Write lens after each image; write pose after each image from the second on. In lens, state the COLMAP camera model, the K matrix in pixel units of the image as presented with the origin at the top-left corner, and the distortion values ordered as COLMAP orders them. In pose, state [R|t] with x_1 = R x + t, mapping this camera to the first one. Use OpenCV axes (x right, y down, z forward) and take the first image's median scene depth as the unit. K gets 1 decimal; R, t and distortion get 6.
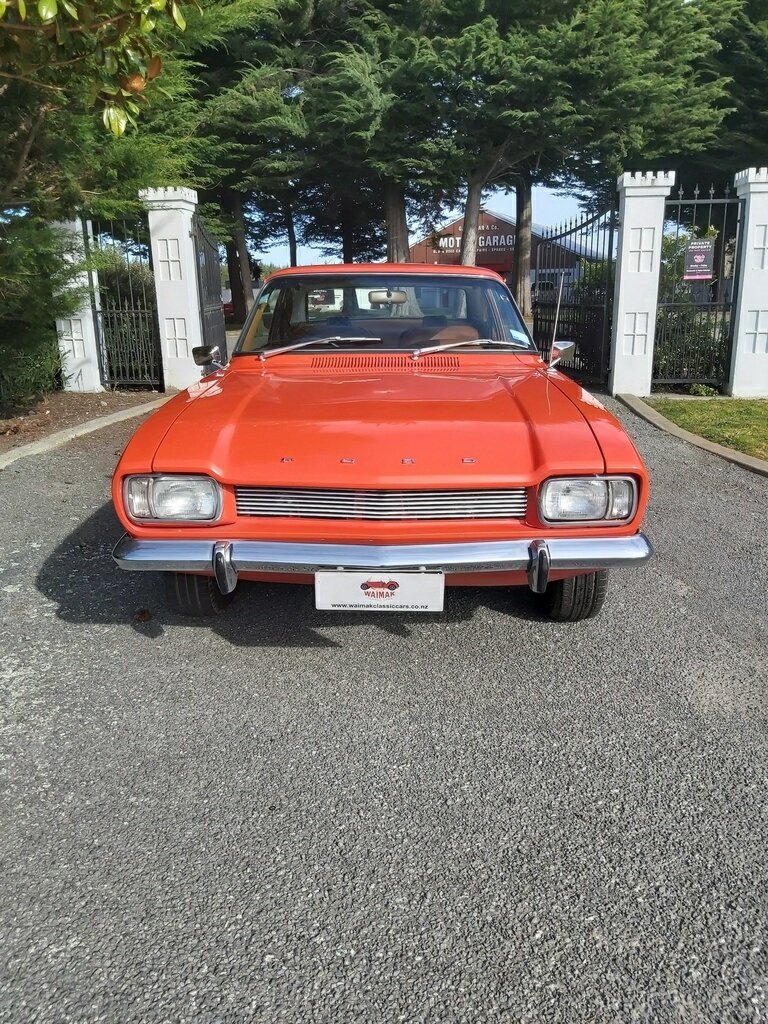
lens RADIAL K [[720.4, 0, 384.0], [0, 720.4, 512.0], [0, 0, 1]] dist [0.120377, -0.215534]
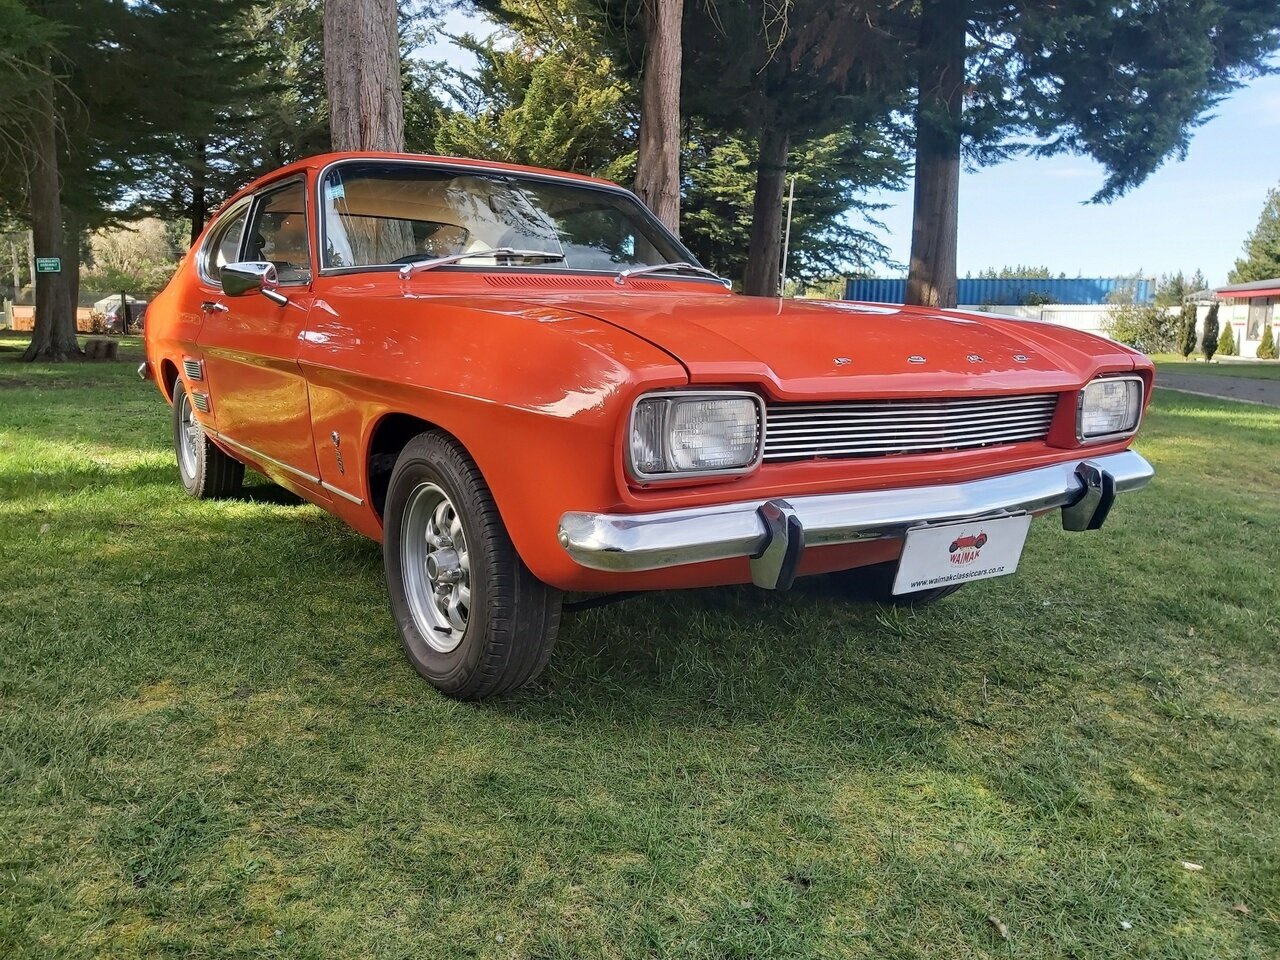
lens RADIAL K [[995.4, 0, 603.7], [0, 995.4, 473.9], [0, 0, 1]] dist [0.082587, -0.135702]
pose [[0.817699, -0.073567, 0.570925, -0.804278], [0.112341, 0.993124, -0.032928, 0.030547], [-0.564577, 0.091063, 0.820341, 0.419365]]
